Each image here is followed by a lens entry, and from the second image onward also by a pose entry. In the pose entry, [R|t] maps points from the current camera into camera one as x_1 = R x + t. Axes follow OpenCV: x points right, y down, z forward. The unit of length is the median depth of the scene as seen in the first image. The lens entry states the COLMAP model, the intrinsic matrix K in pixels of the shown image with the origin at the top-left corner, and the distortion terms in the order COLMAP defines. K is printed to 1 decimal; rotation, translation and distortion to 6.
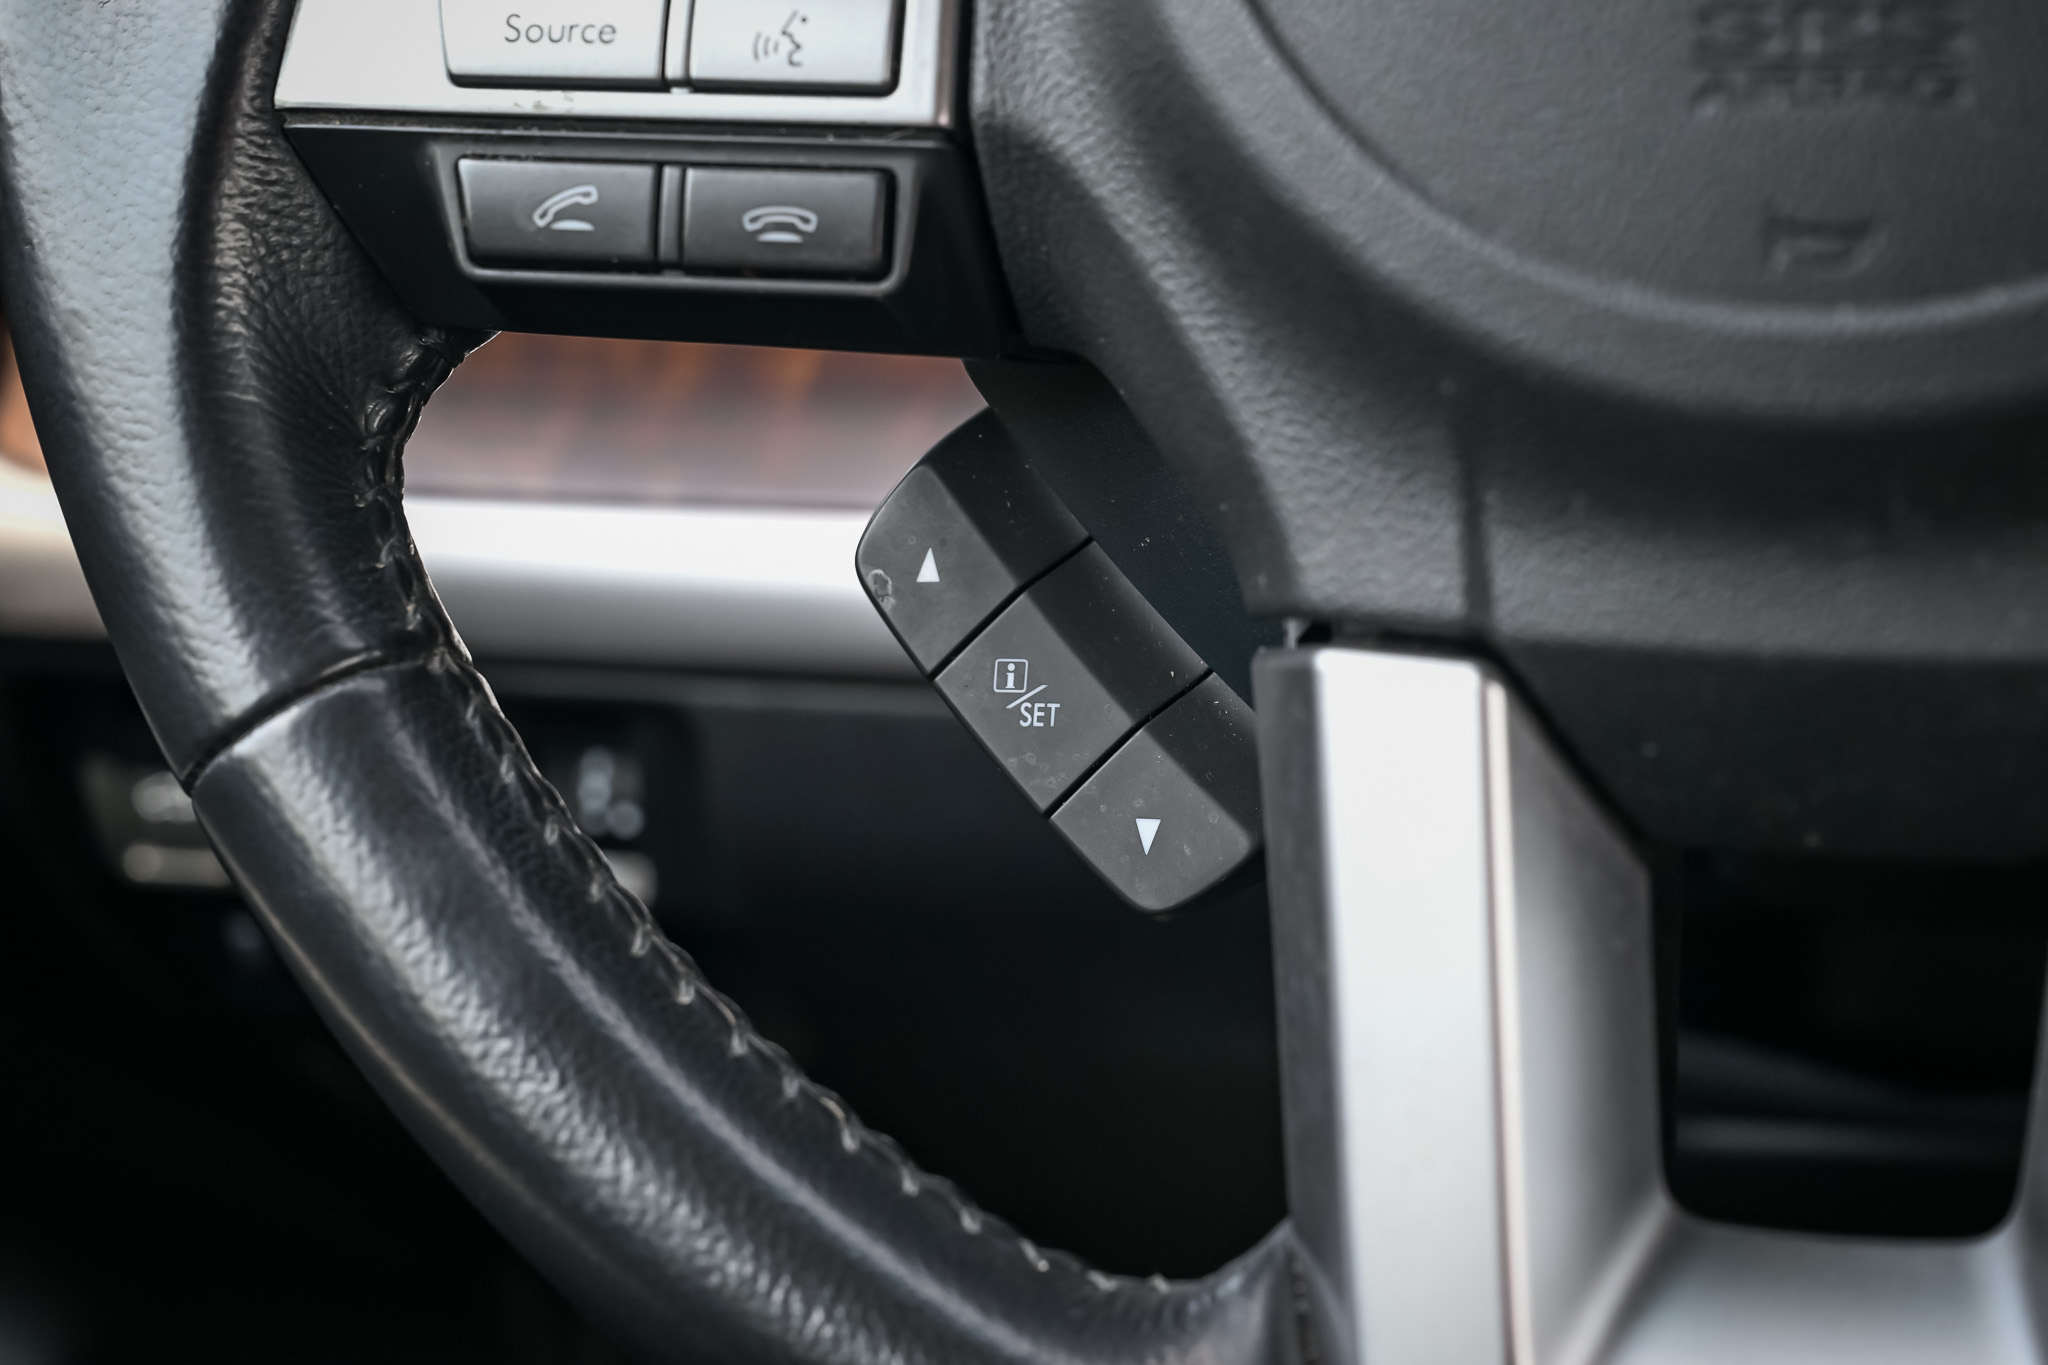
lens RADIAL K [[3892.9, 0, 1017.5], [0, 3892.9, 671.3], [0, 0, 1]] dist [-0.007489, 0.000000]
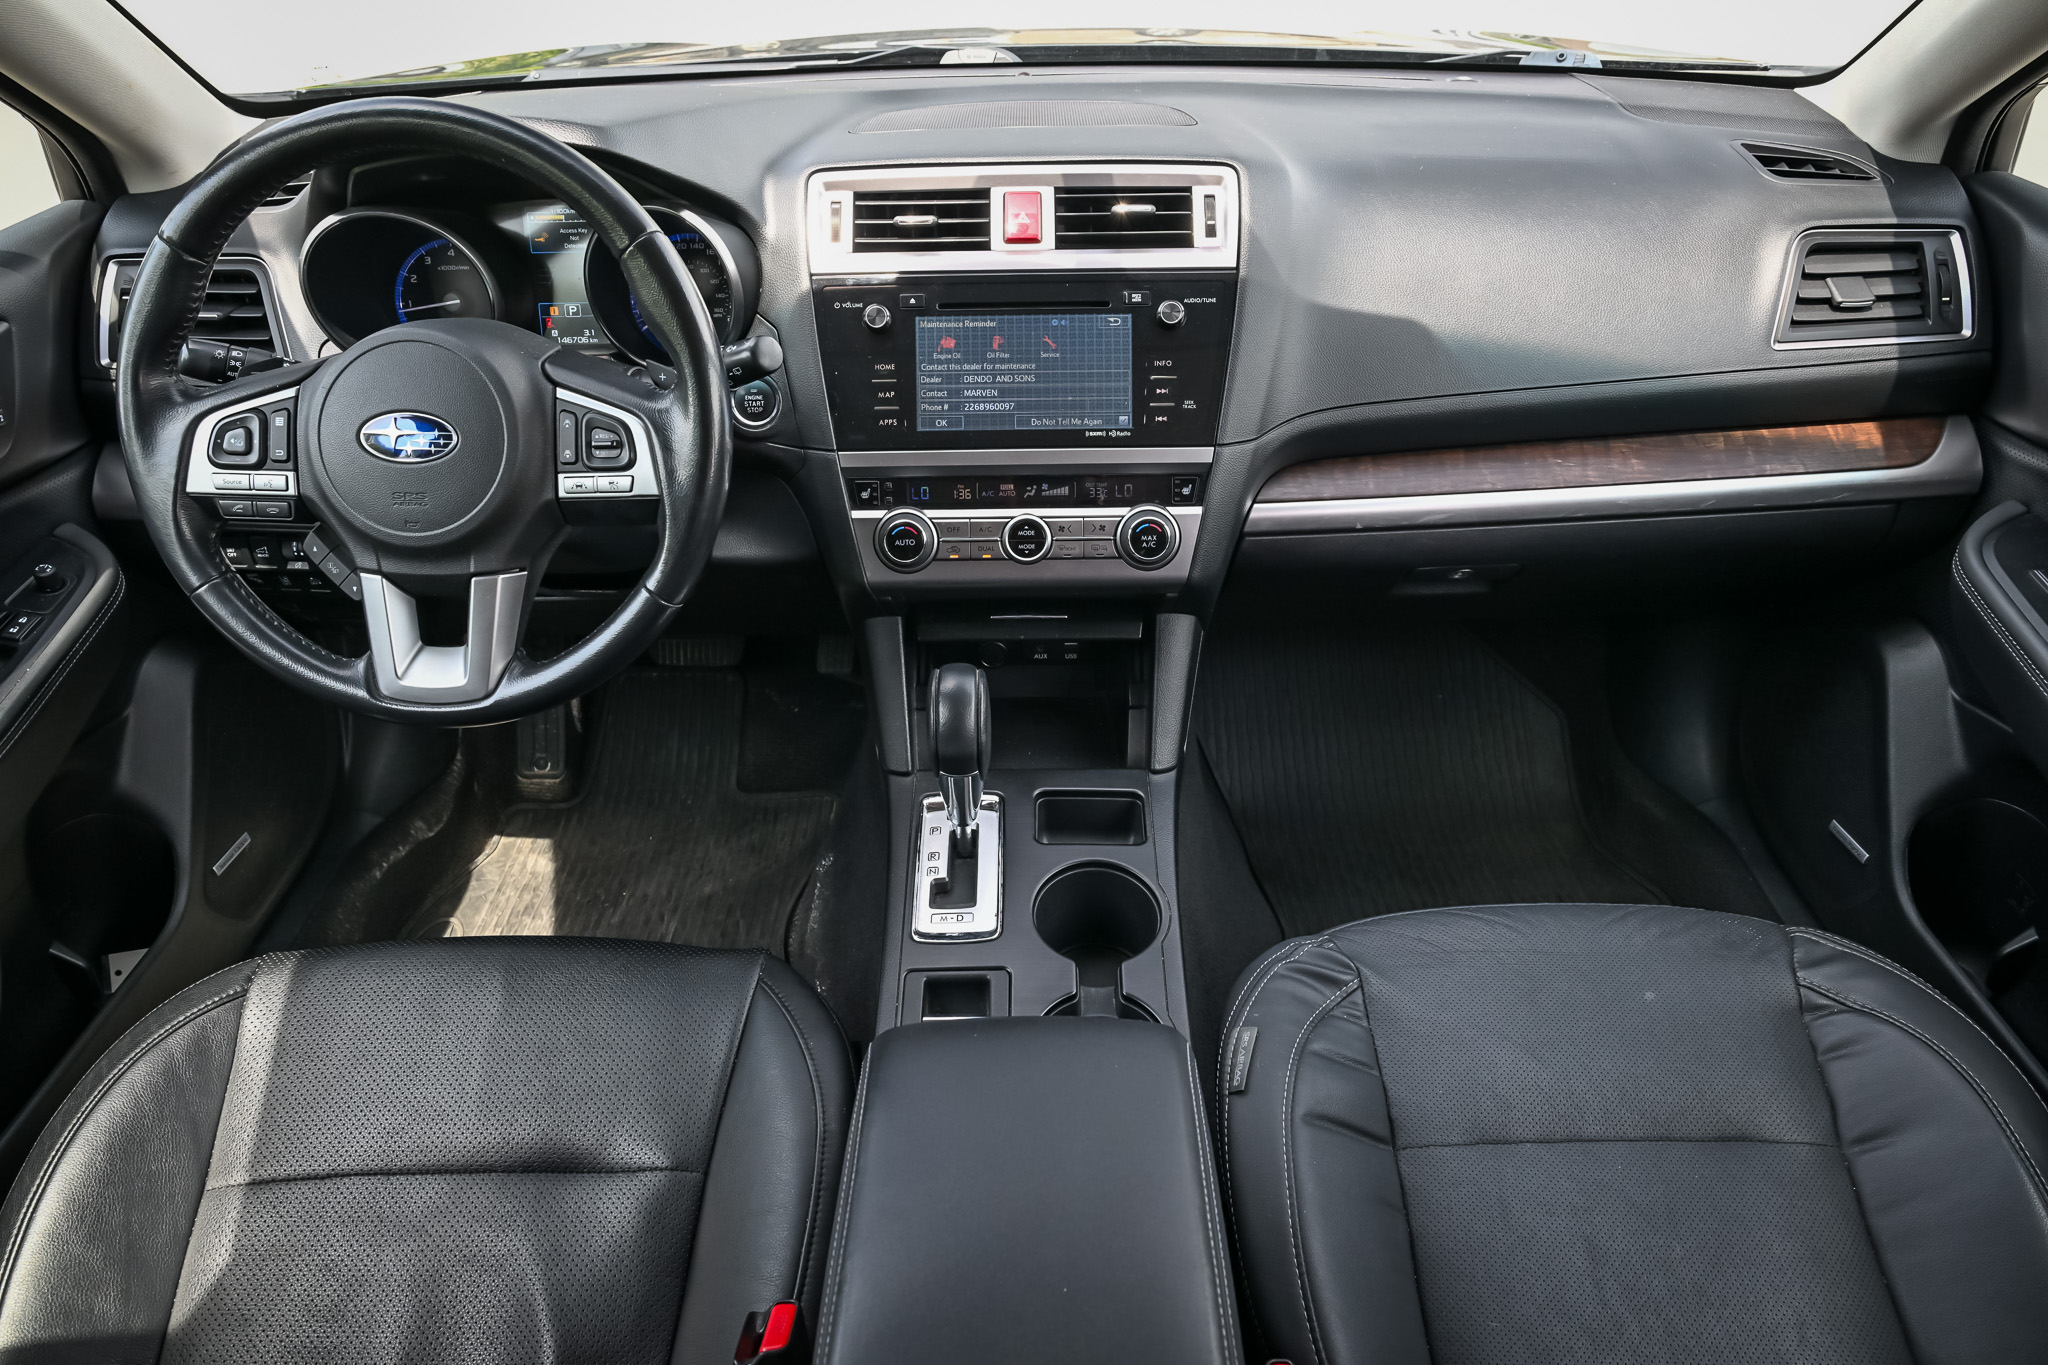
lens RADIAL K [[1357.5, 0, 1024.7], [0, 1357.5, 684.2], [0, 0, 1]] dist [-0.002391, 0.001543]
pose [[0.955549, -0.094492, 0.279281, 0.491398], [0.020880, 0.966560, 0.255588, -0.390759], [-0.294093, -0.238395, 0.925568, -1.609810]]
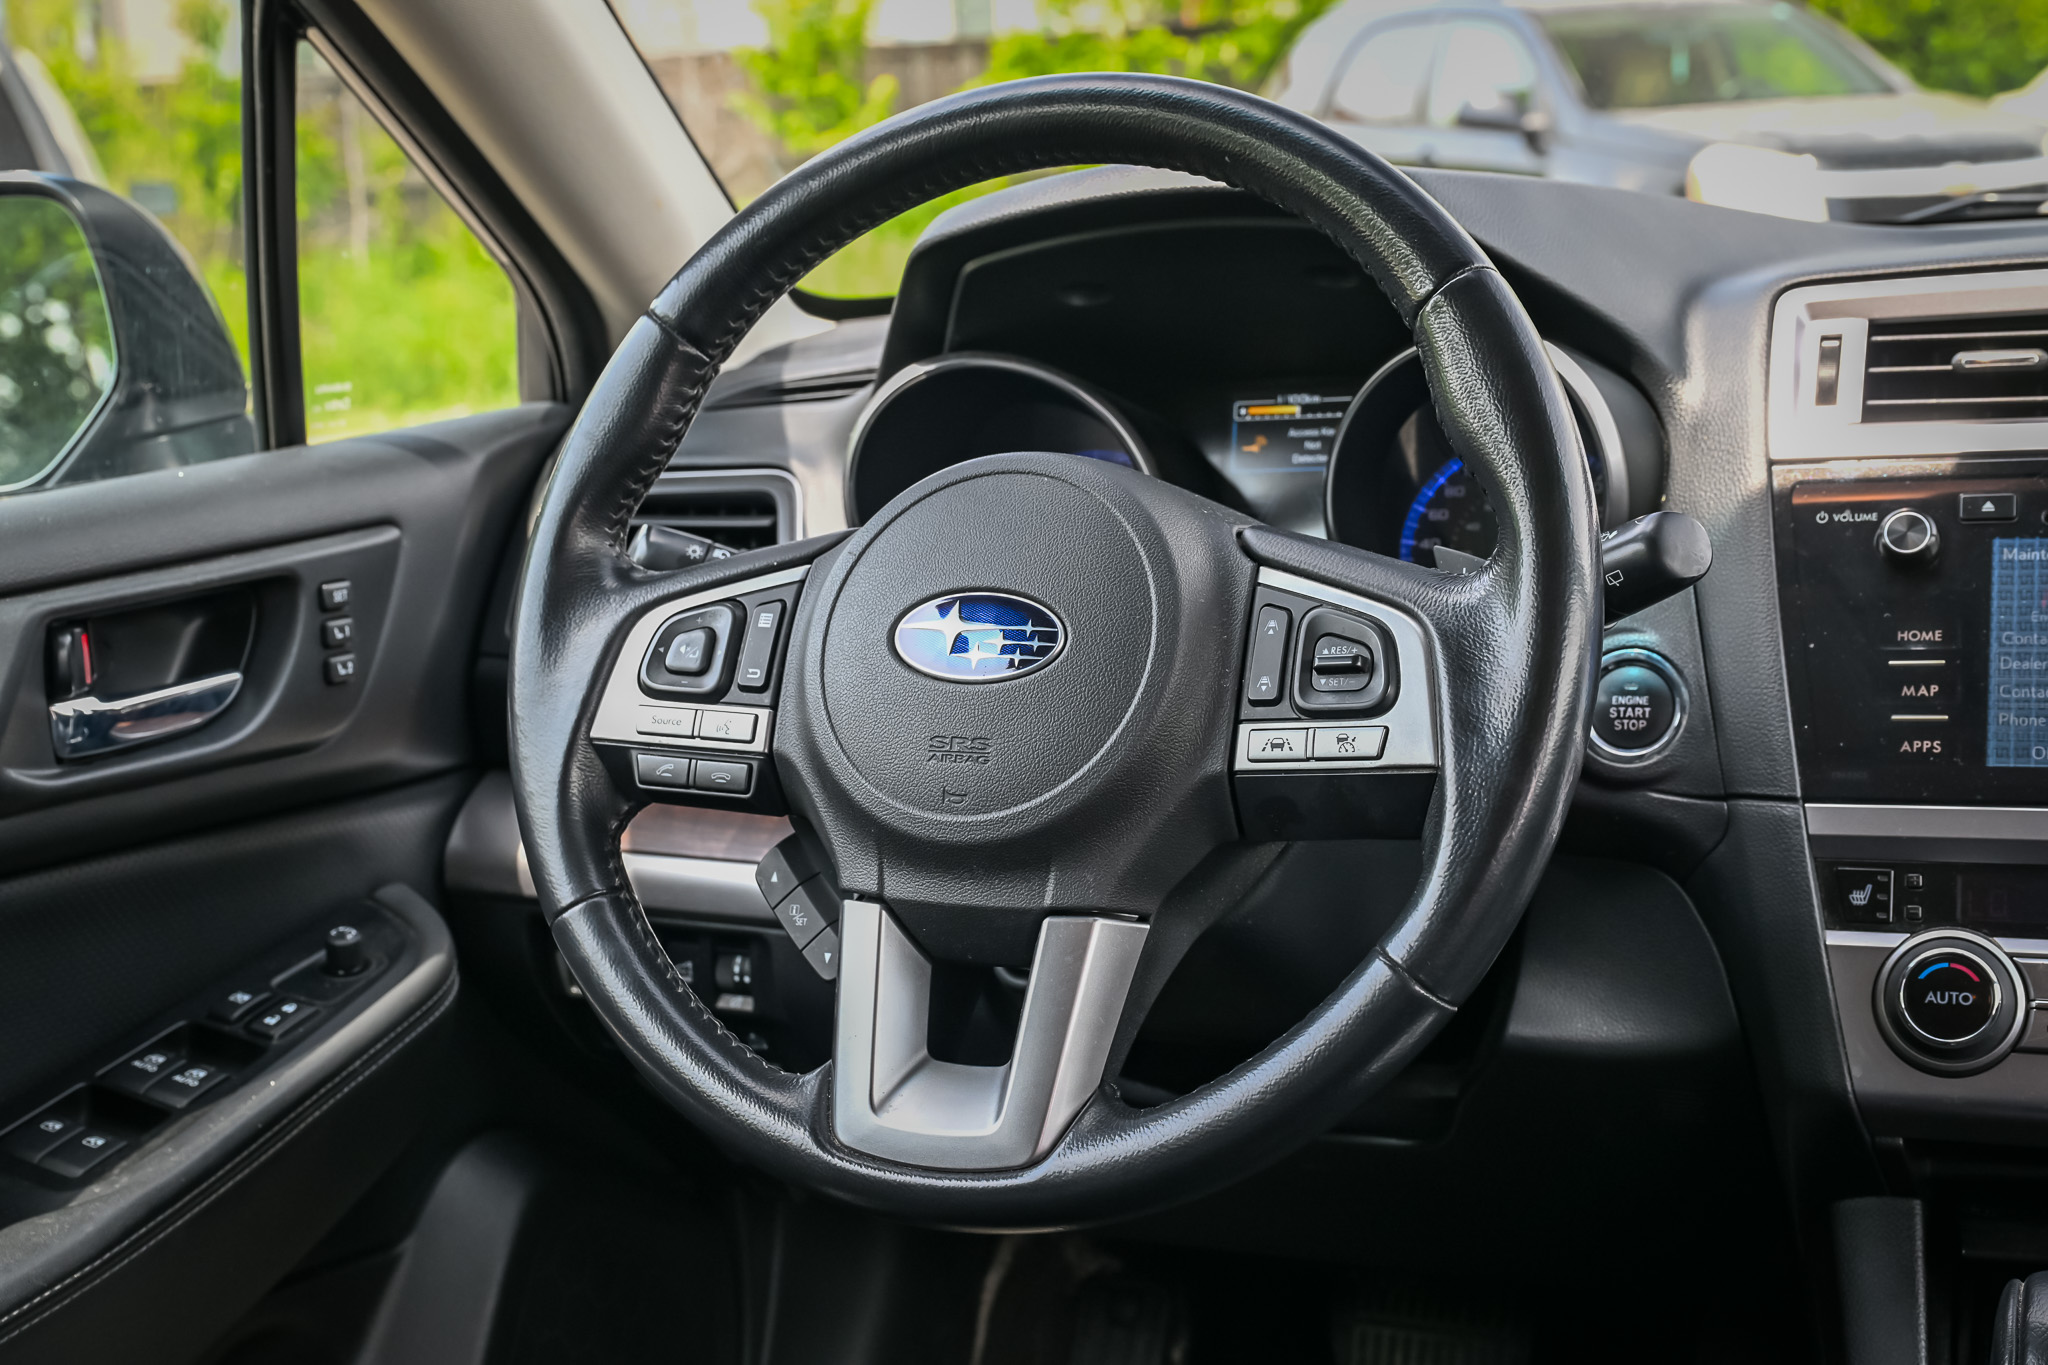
lens RADIAL K [[2590.6, 0, 1029.8], [0, 2590.6, 673.1], [0, 0, 1]] dist [-0.014714, 0.000000]
pose [[0.994411, 0.040871, -0.097344, 0.446519], [-0.053209, 0.990381, -0.127726, 0.079832], [0.091188, 0.132192, 0.987021, -1.338188]]
